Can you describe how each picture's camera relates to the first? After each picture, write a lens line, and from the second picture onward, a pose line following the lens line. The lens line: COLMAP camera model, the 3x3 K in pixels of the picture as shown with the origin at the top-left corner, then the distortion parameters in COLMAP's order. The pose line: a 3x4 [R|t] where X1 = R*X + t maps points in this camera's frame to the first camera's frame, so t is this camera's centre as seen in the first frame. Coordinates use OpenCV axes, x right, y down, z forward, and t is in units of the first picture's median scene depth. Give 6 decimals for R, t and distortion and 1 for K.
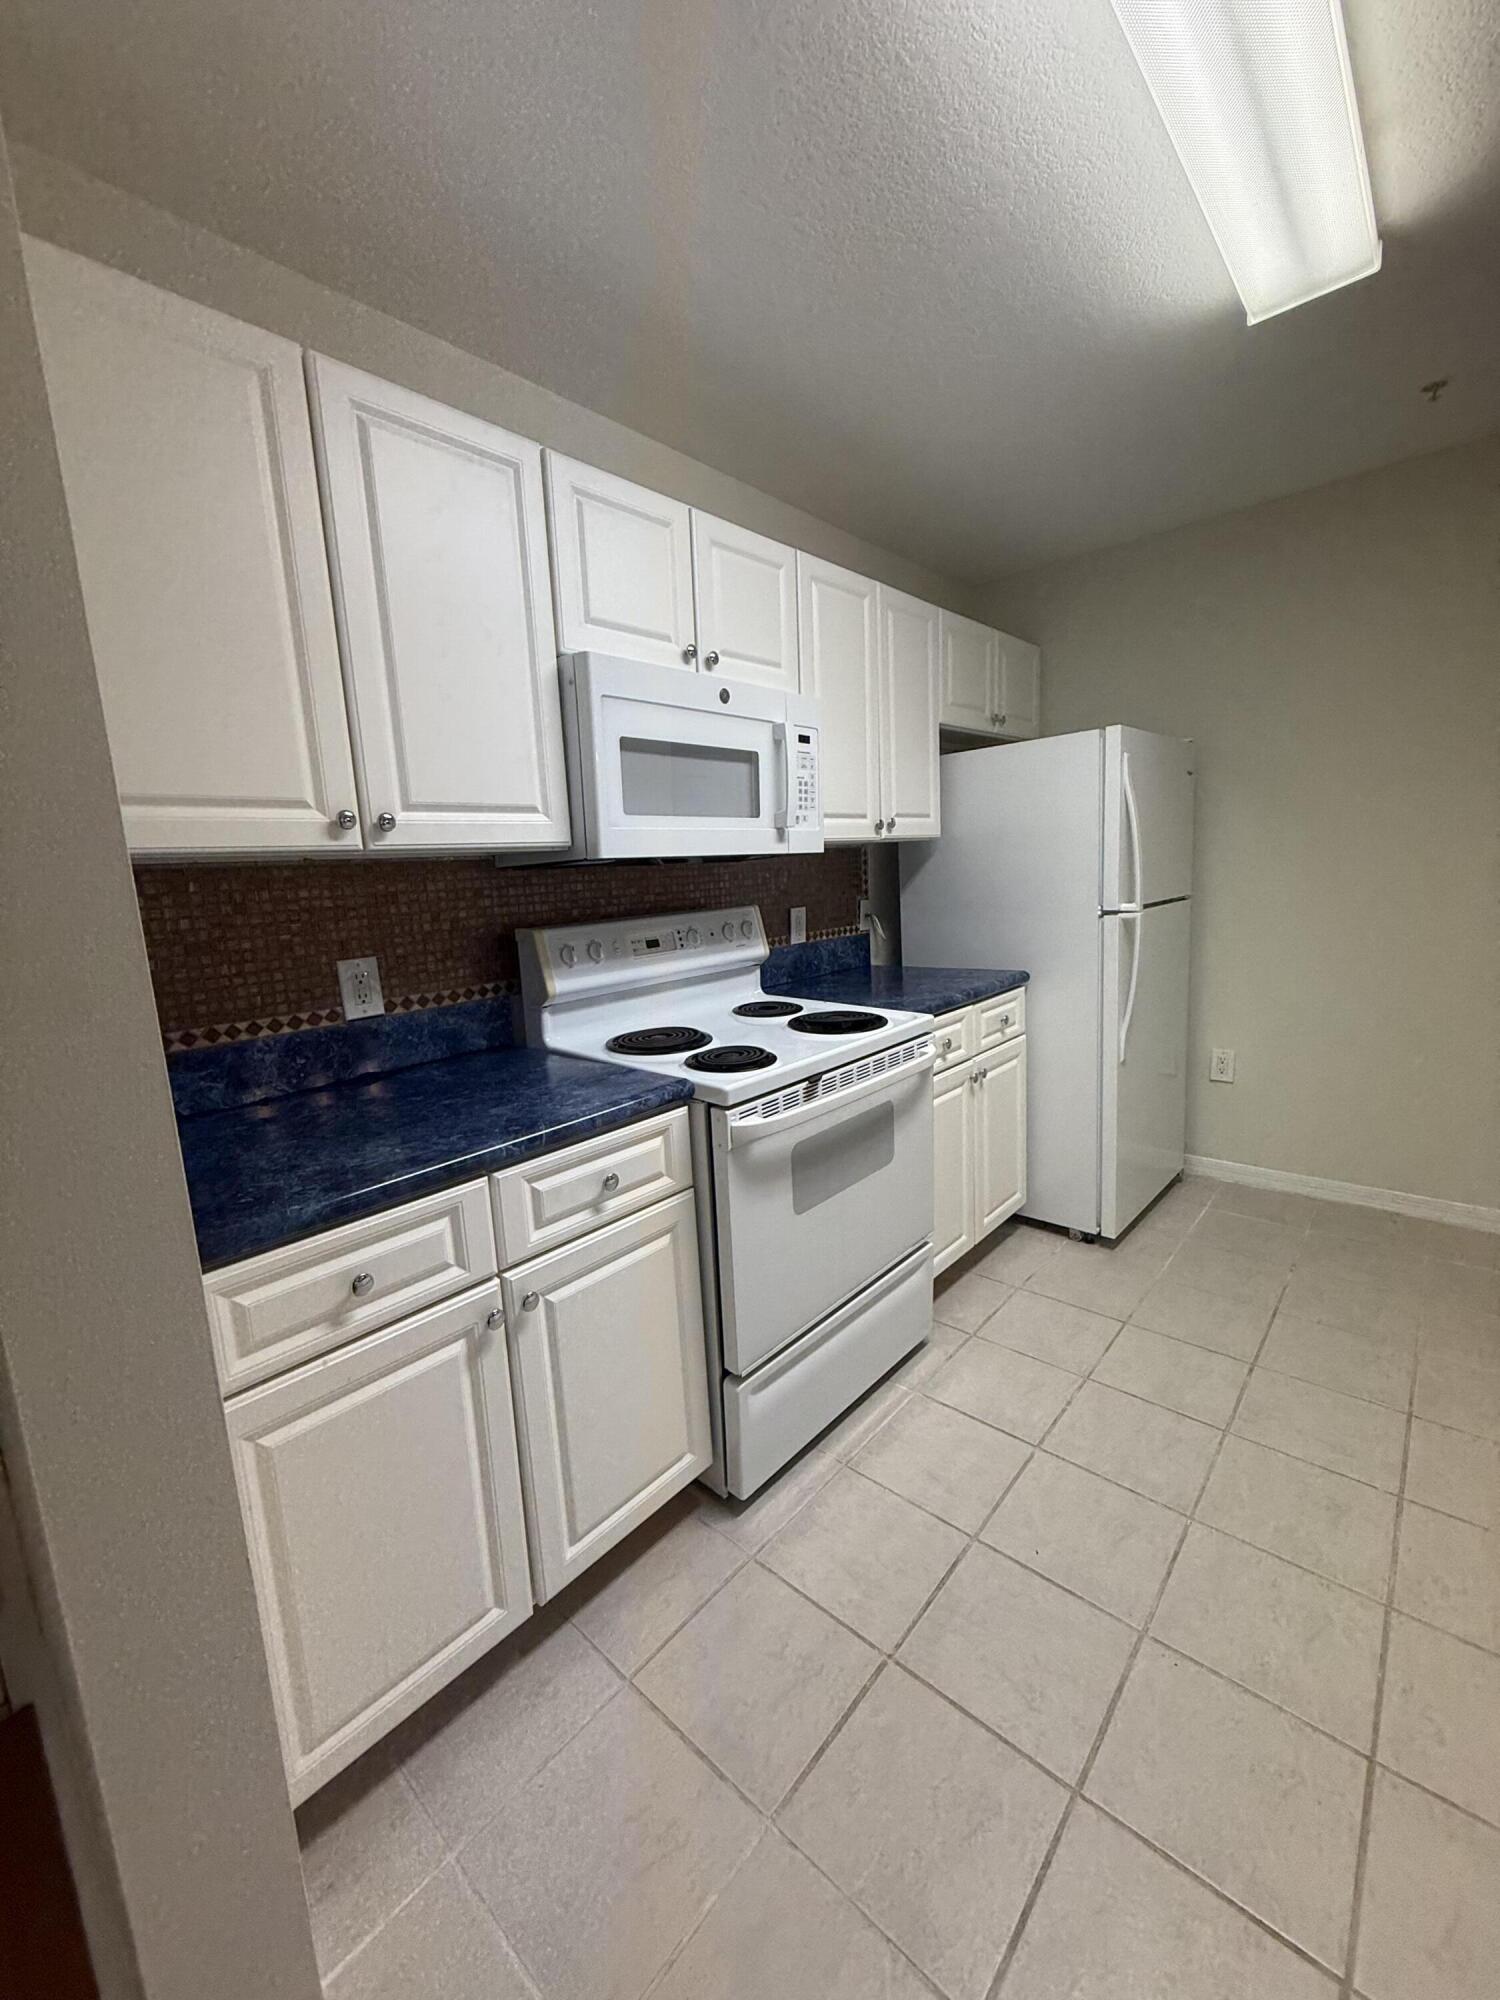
lens RADIAL K [[794.1, 0, 751.2], [0, 794.1, 998.2], [0, 0, 1]] dist [0.000704, -0.000571]
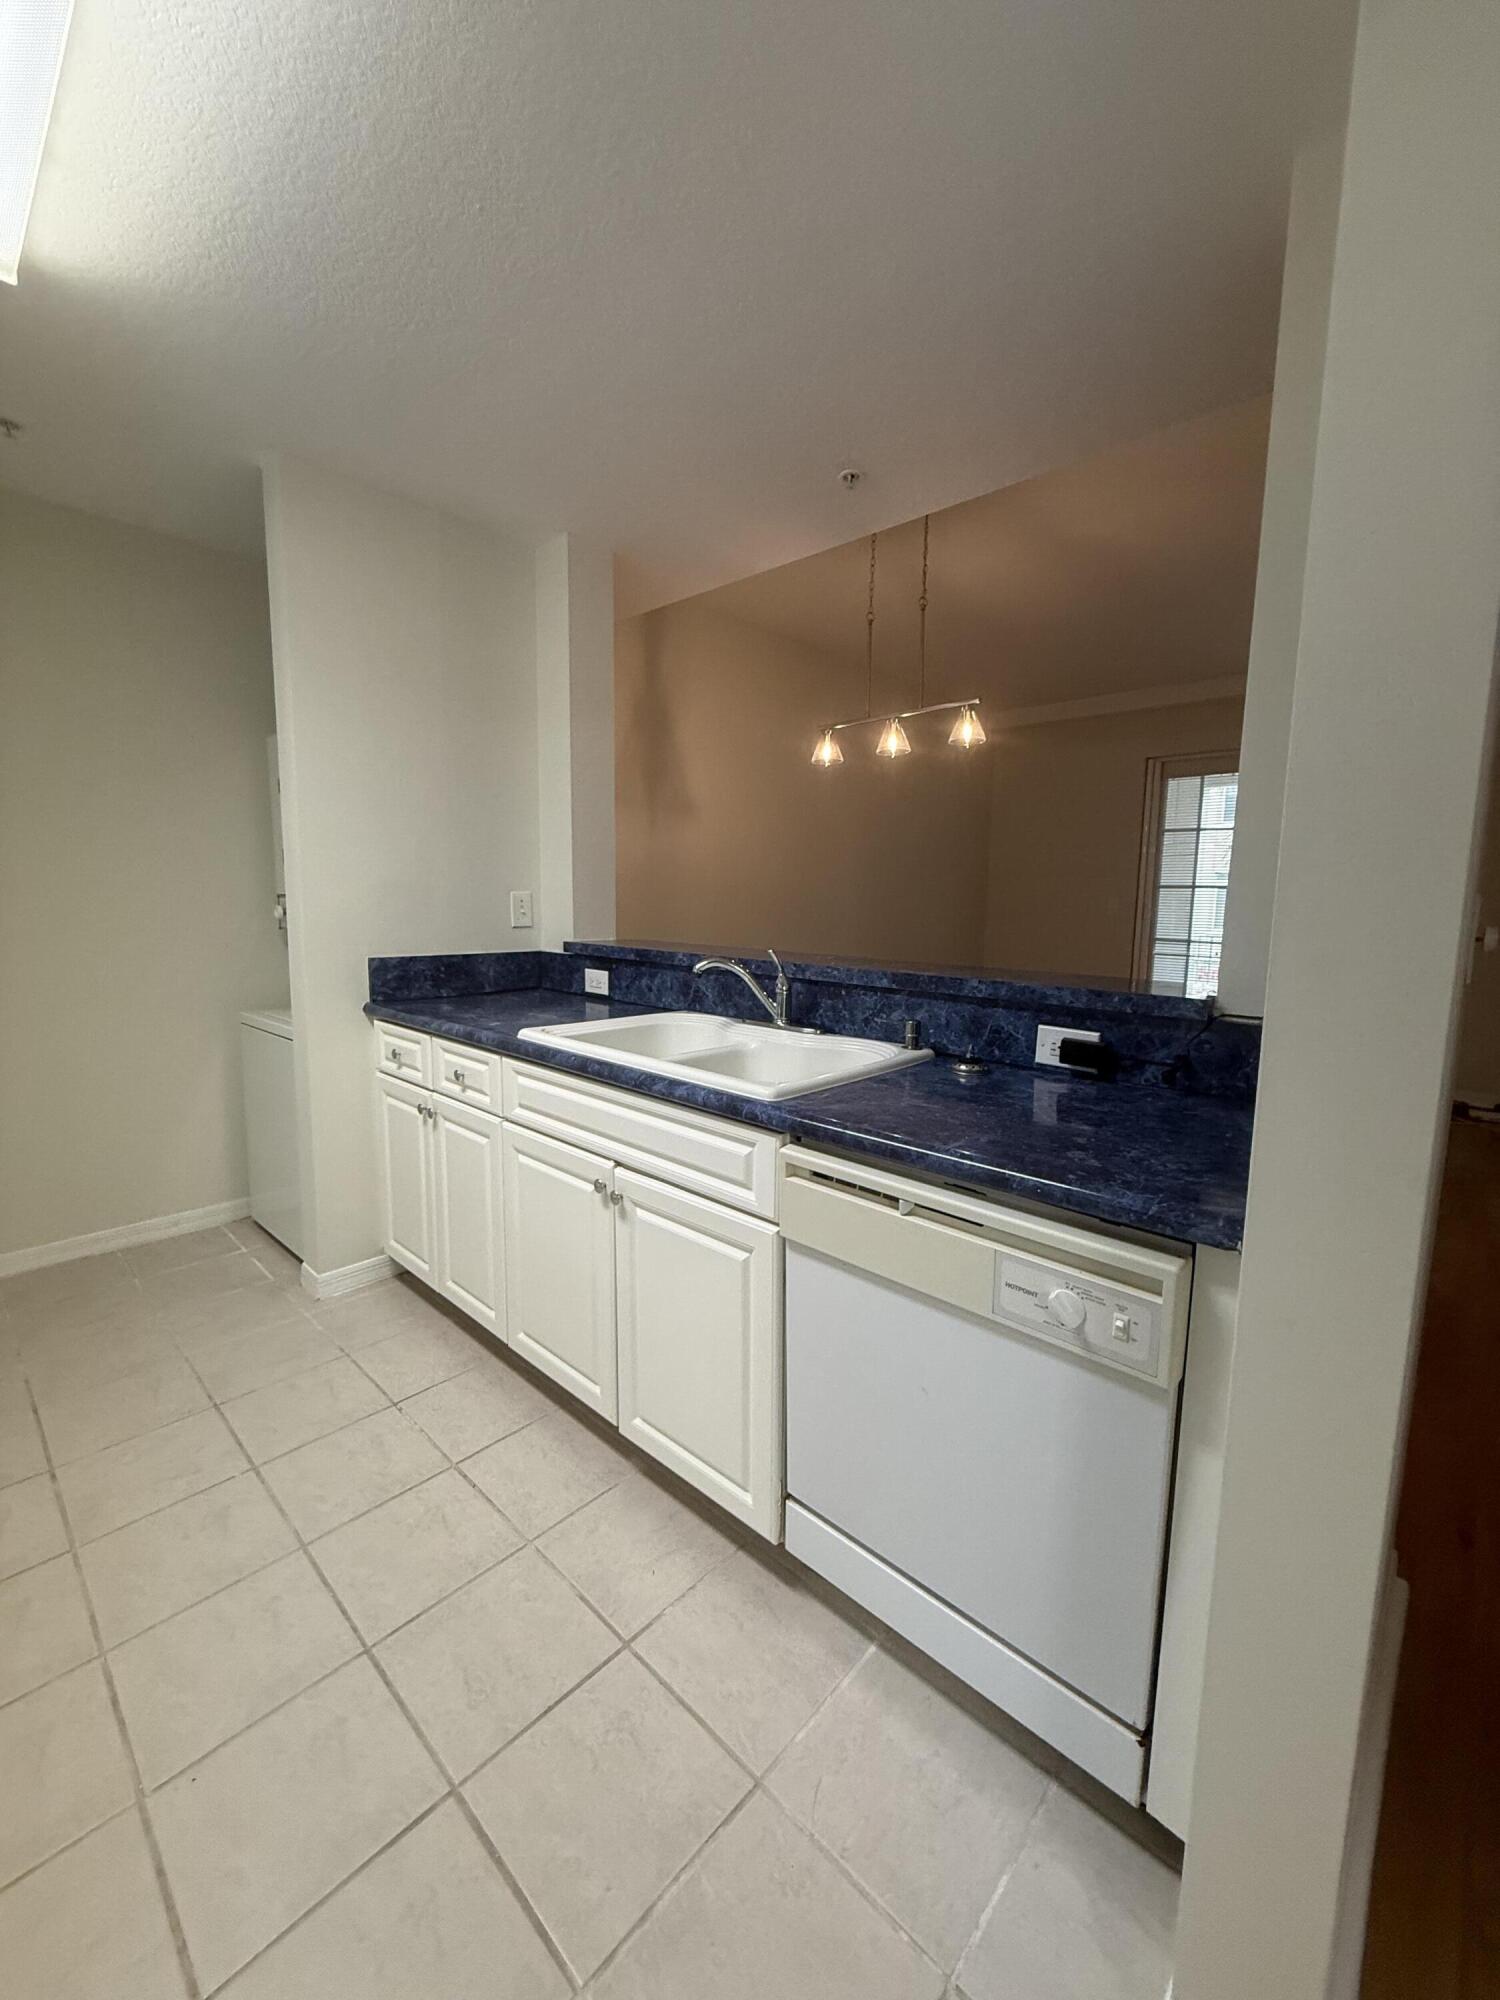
lens RADIAL K [[793.3, 0, 750.3], [0, 793.3, 998.8], [0, 0, 1]] dist [0.001111, -0.000134]
pose [[0.021089, -0.076067, 0.996880, -0.186289], [0.145526, 0.986715, 0.072213, 0.006847], [-0.989130, 0.143549, 0.031879, 0.165663]]
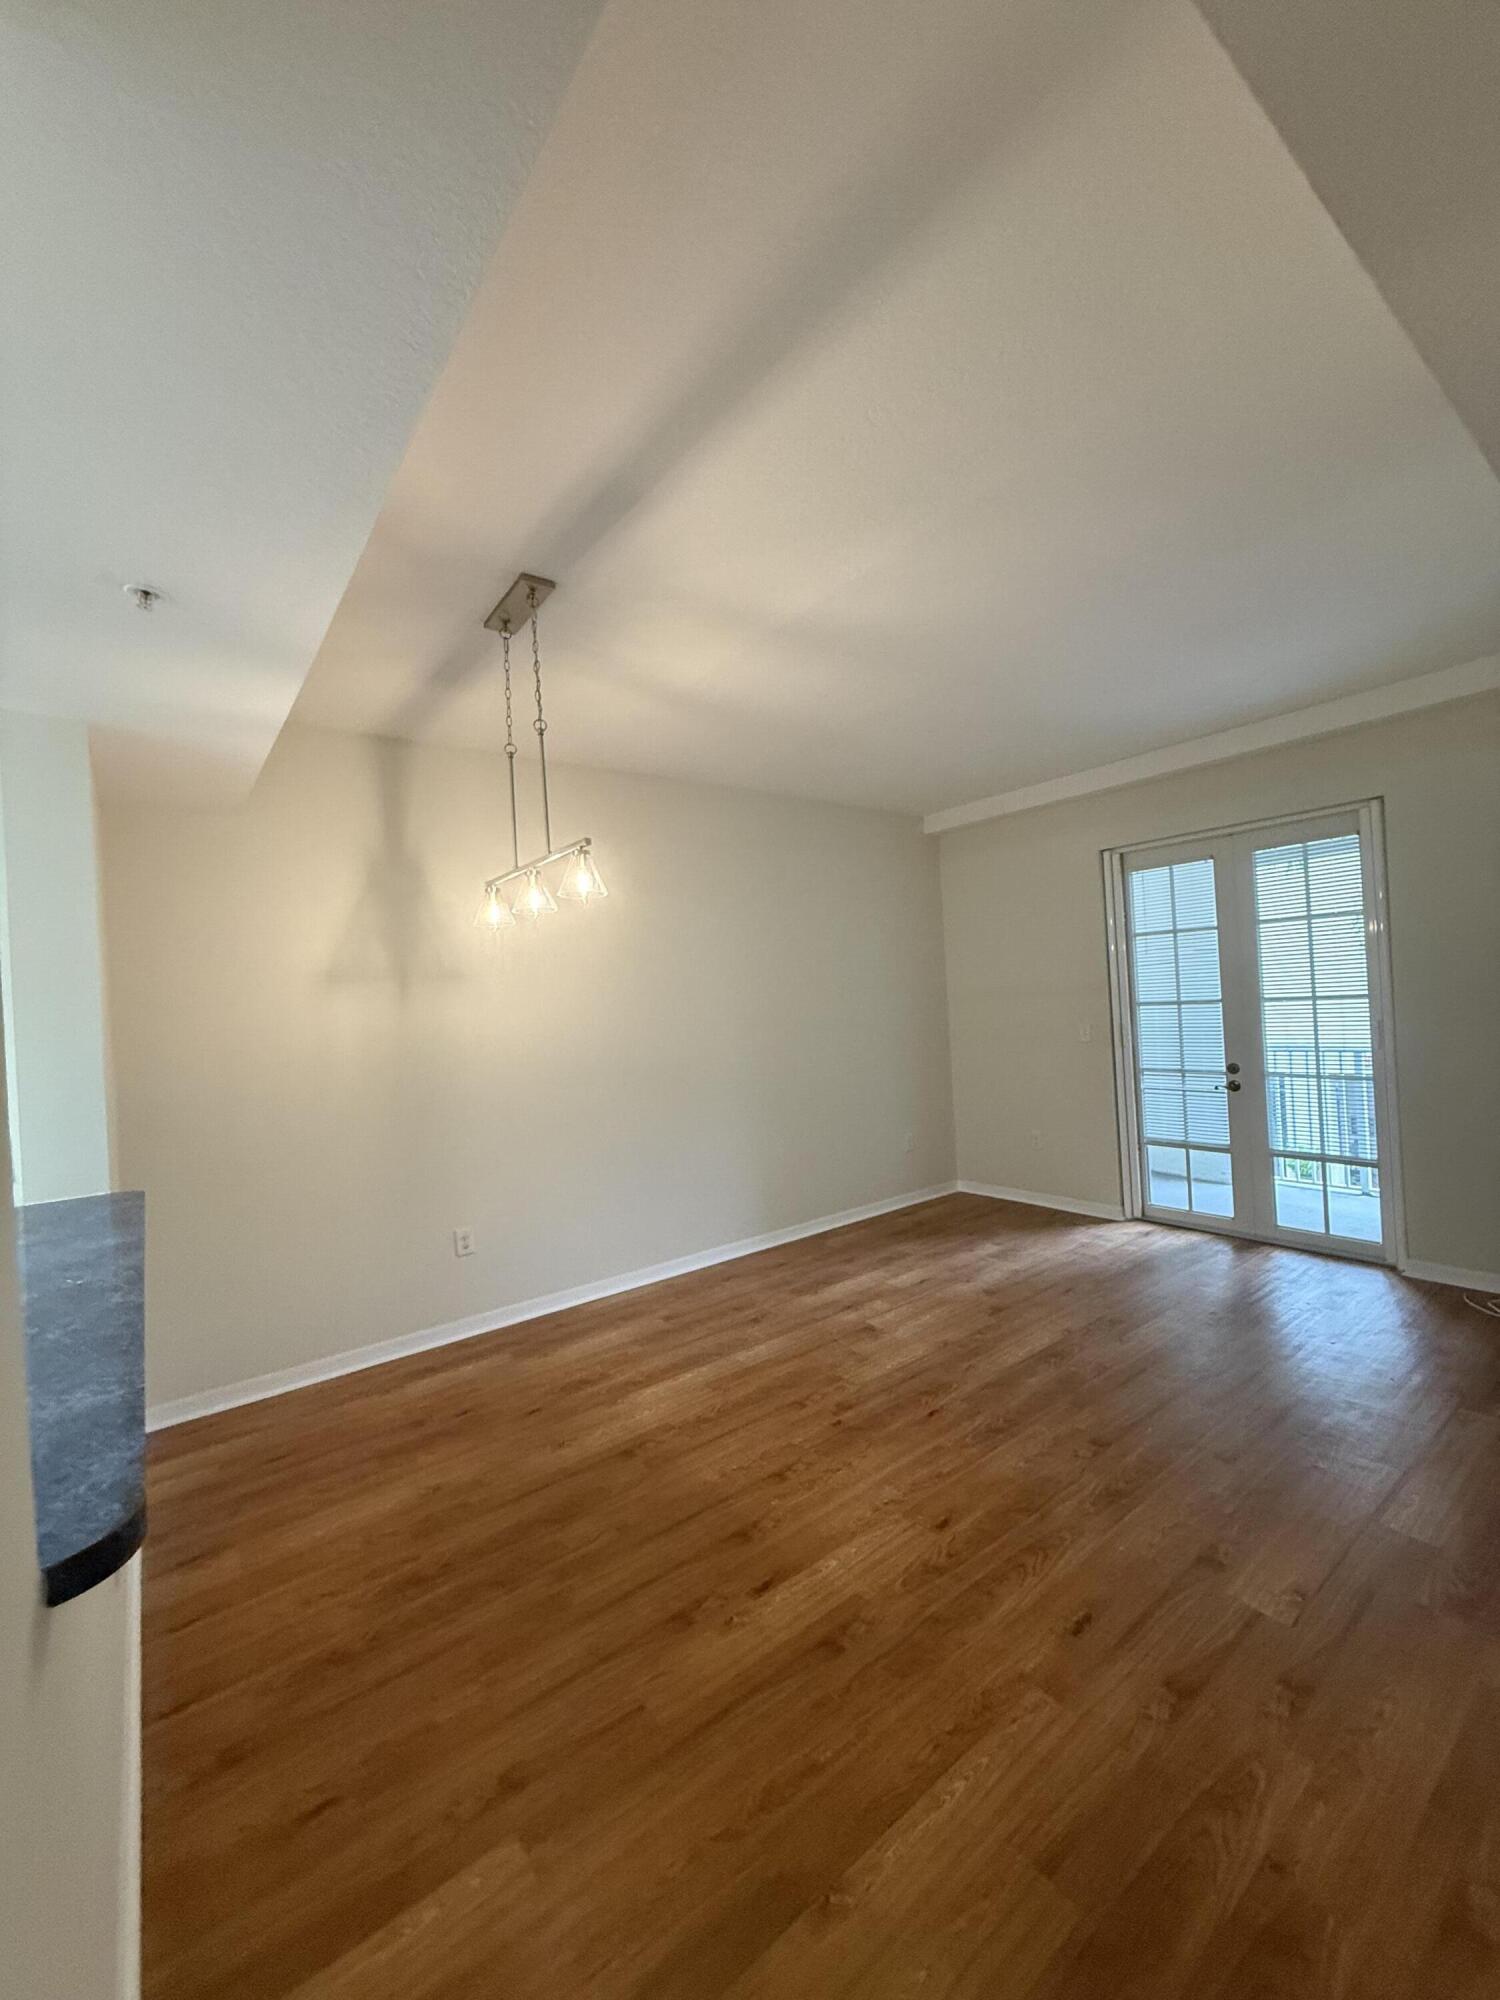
lens RADIAL K [[796.1, 0, 750.3], [0, 796.1, 996.7], [0, 0, 1]] dist [0.001584, -0.000679]
pose [[0.189469, 0.048037, 0.980711, 0.373356], [0.202268, 0.975471, -0.086858, -0.023502], [-0.960827, 0.214823, 0.175106, -0.770558]]
